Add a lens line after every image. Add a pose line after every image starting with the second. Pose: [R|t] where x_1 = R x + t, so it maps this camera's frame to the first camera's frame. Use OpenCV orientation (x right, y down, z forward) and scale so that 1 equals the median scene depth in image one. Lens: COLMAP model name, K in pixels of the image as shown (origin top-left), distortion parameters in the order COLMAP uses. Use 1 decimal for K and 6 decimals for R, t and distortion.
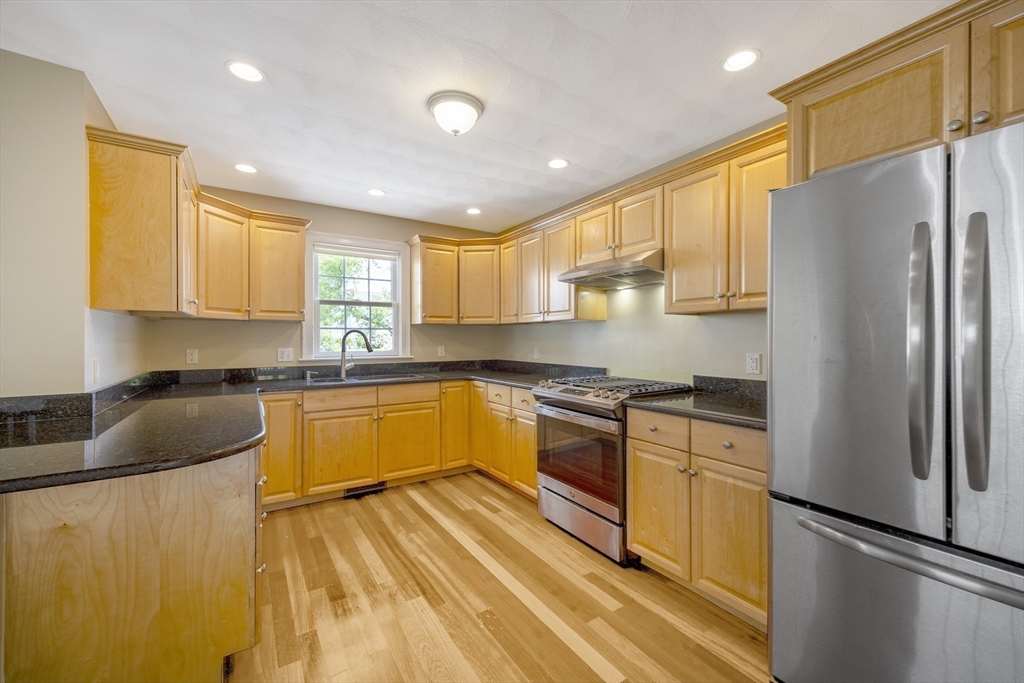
lens RADIAL K [[413.8, 0, 518.2], [0, 413.8, 337.9], [0, 0, 1]] dist [0.009260, -0.001213]
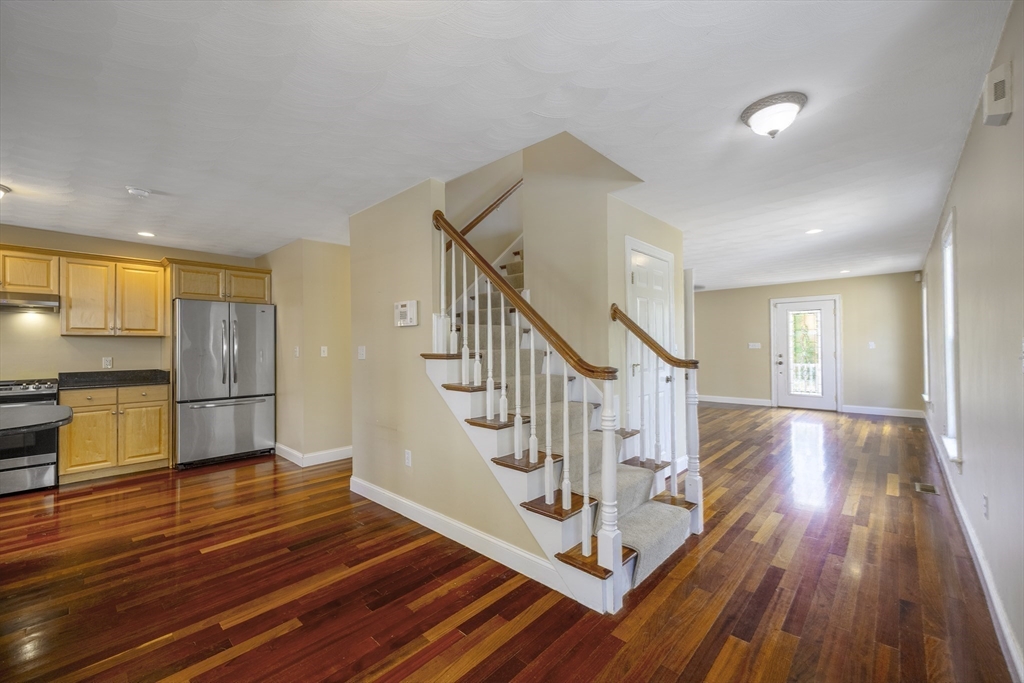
lens RADIAL K [[413.8, 0, 513.4], [0, 413.8, 344.2], [0, 0, 1]] dist [0.009260, -0.001213]
pose [[-0.234756, 0.004234, 0.972045, -1.576413], [0.005332, 0.999981, -0.003069, -0.006565], [-0.972040, 0.004462, -0.234774, -0.338424]]
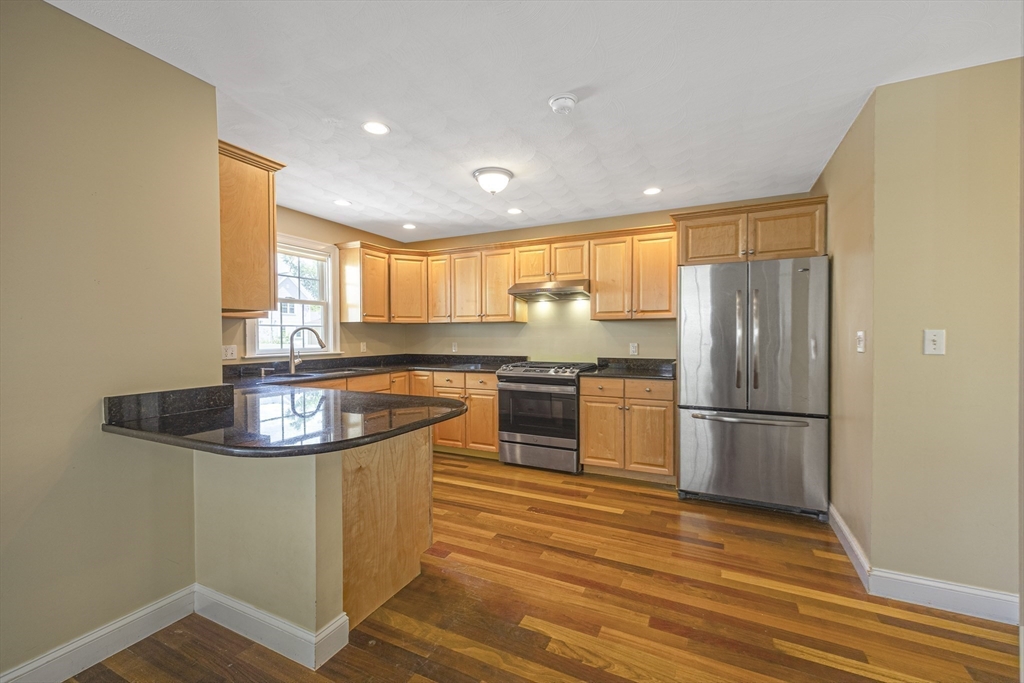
lens RADIAL K [[413.8, 0, 503.2], [0, 413.8, 340.0], [0, 0, 1]] dist [0.009260, -0.001213]
pose [[0.871219, -0.007182, 0.490842, -0.698939], [0.001281, 0.999923, 0.012356, 0.000708], [-0.490893, -0.010136, 0.871161, -0.235422]]
